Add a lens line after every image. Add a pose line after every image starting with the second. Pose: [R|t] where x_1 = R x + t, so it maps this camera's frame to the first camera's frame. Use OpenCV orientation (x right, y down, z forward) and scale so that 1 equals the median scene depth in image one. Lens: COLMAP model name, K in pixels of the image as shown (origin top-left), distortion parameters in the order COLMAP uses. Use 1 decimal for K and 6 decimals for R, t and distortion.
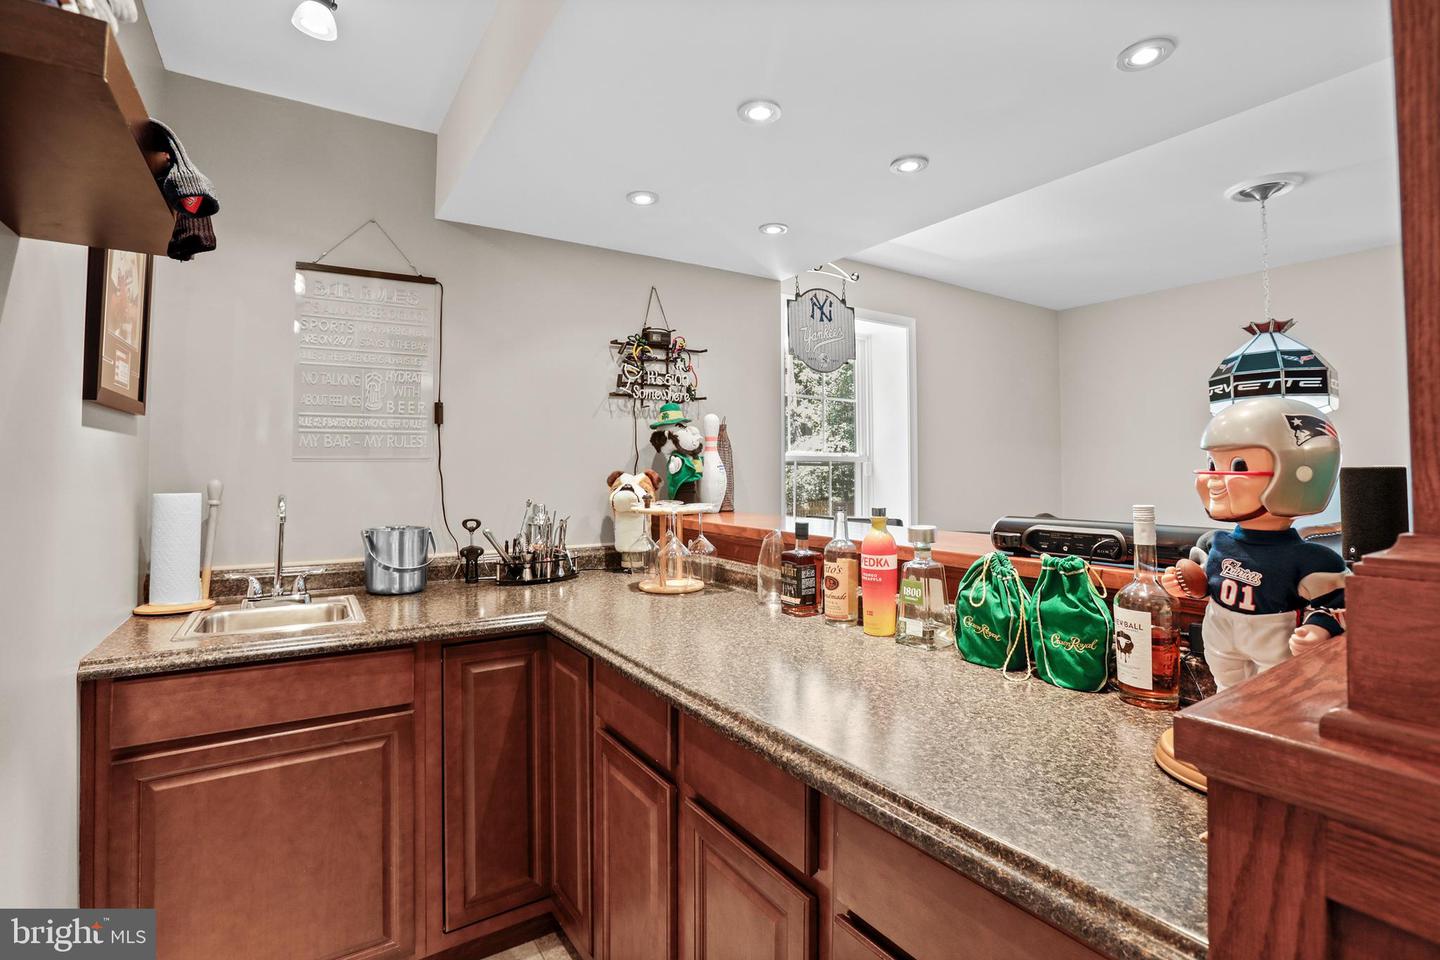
lens RADIAL K [[657.3, 0, 720.0], [0, 657.3, 480.0], [0, 0, 1]] dist [-0.067431, 0.025041]
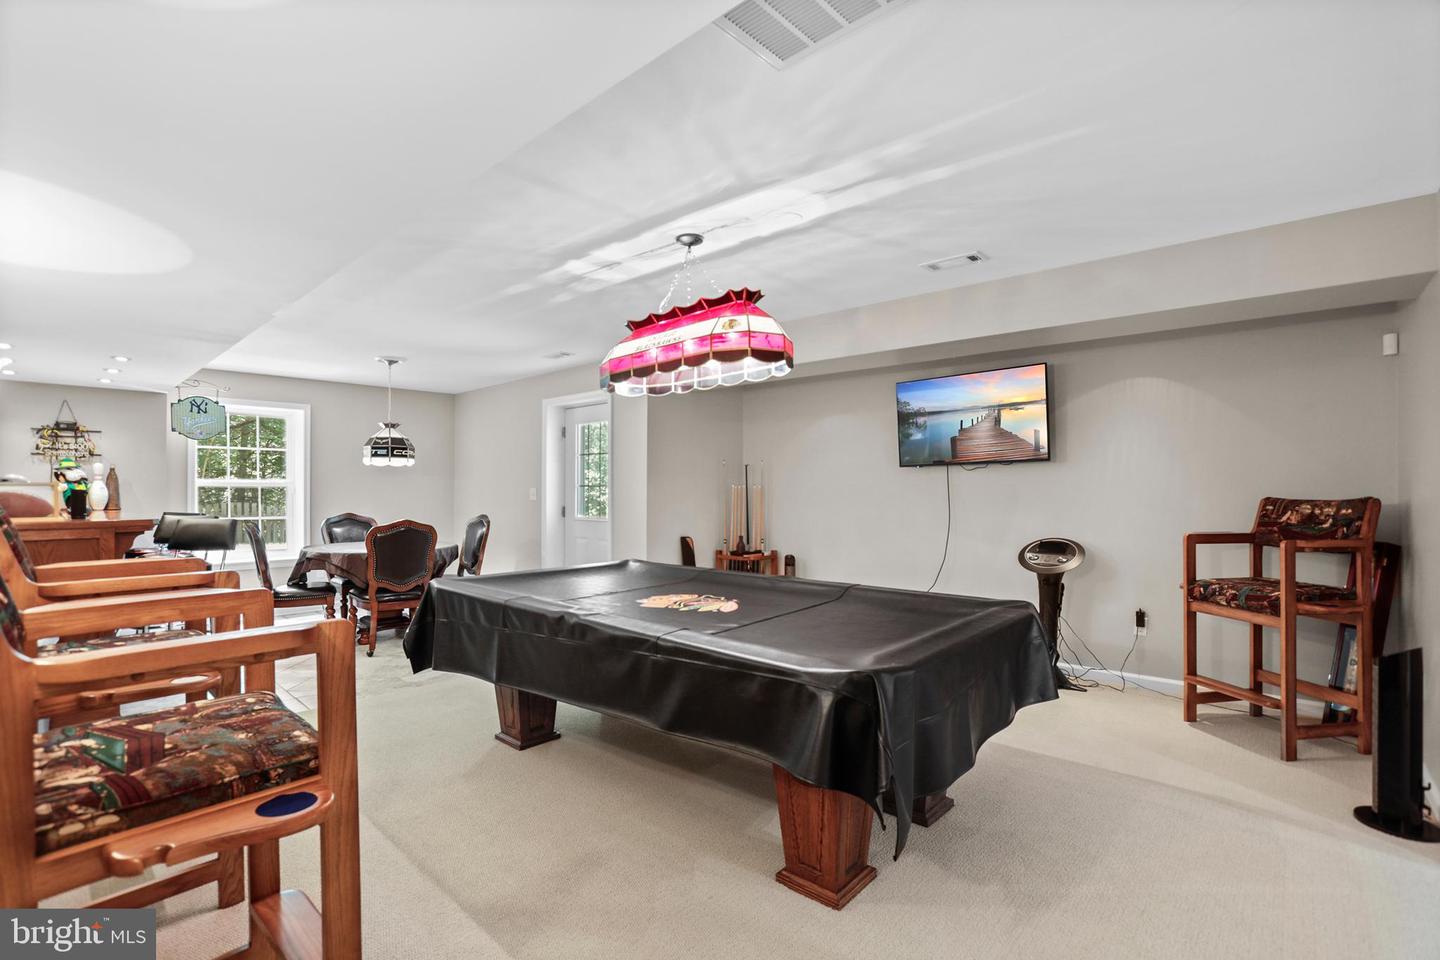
lens RADIAL K [[657.3, 0, 720.0], [0, 657.3, 480.0], [0, 0, 1]] dist [-0.067431, 0.025041]
pose [[0.963001, 0.004738, 0.269457, 1.365461], [0.002928, 0.999602, -0.028041, 0.015959], [-0.269483, 0.027793, 0.962604, -1.471617]]
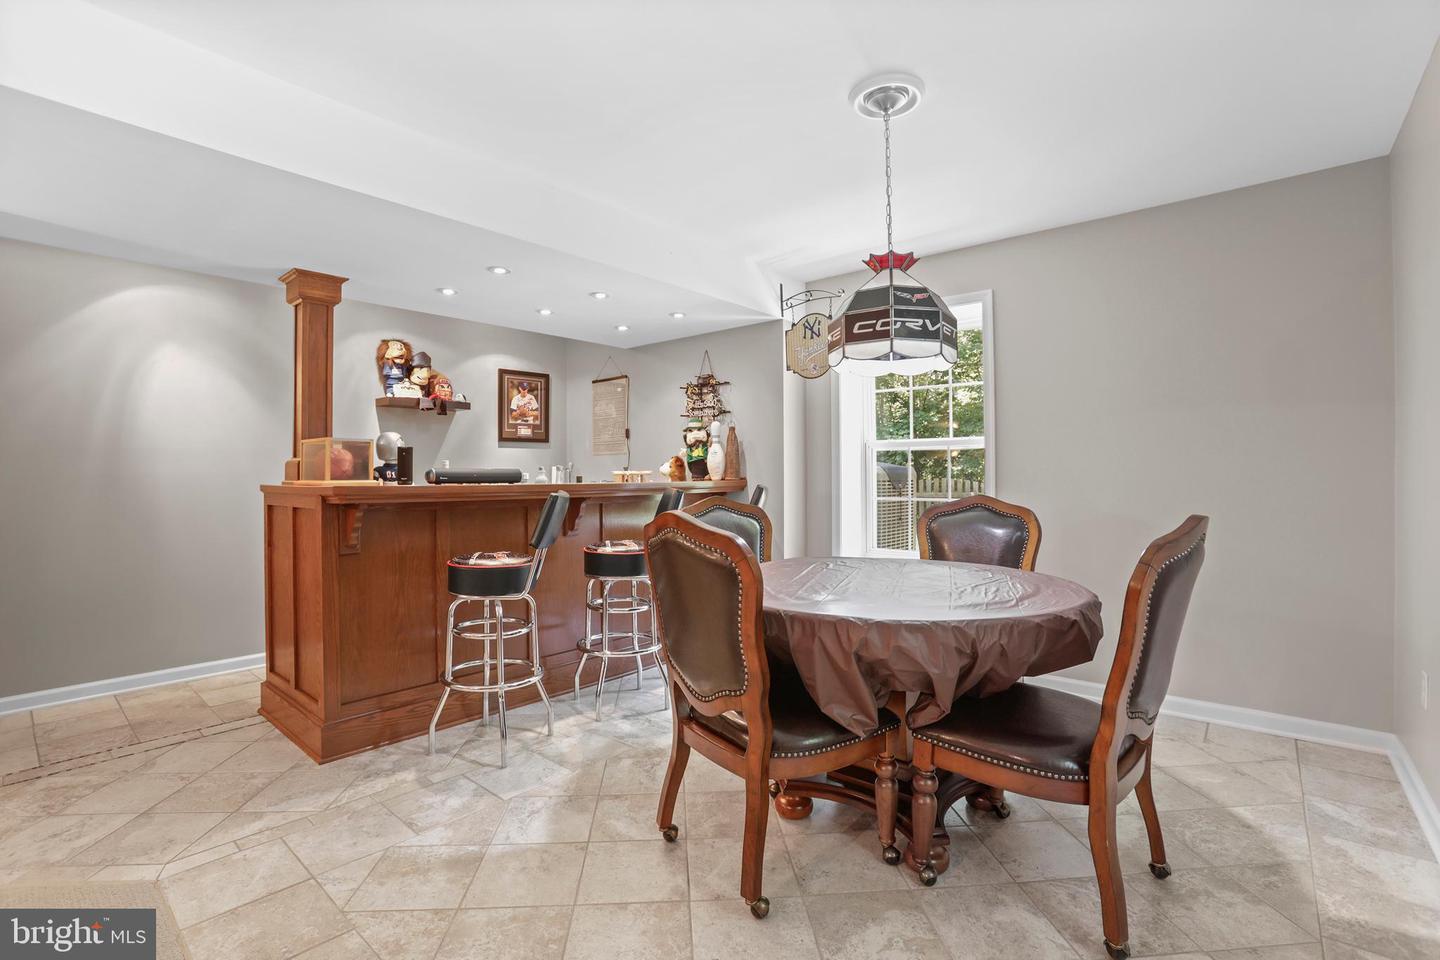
lens RADIAL K [[657.3, 0, 720.0], [0, 657.3, 480.0], [0, 0, 1]] dist [-0.067431, 0.025041]
pose [[0.287504, 0.006440, -0.957758, 1.620493], [-0.013609, 0.999904, 0.002638, 0.045476], [0.957683, 0.012276, 0.287564, 0.541504]]
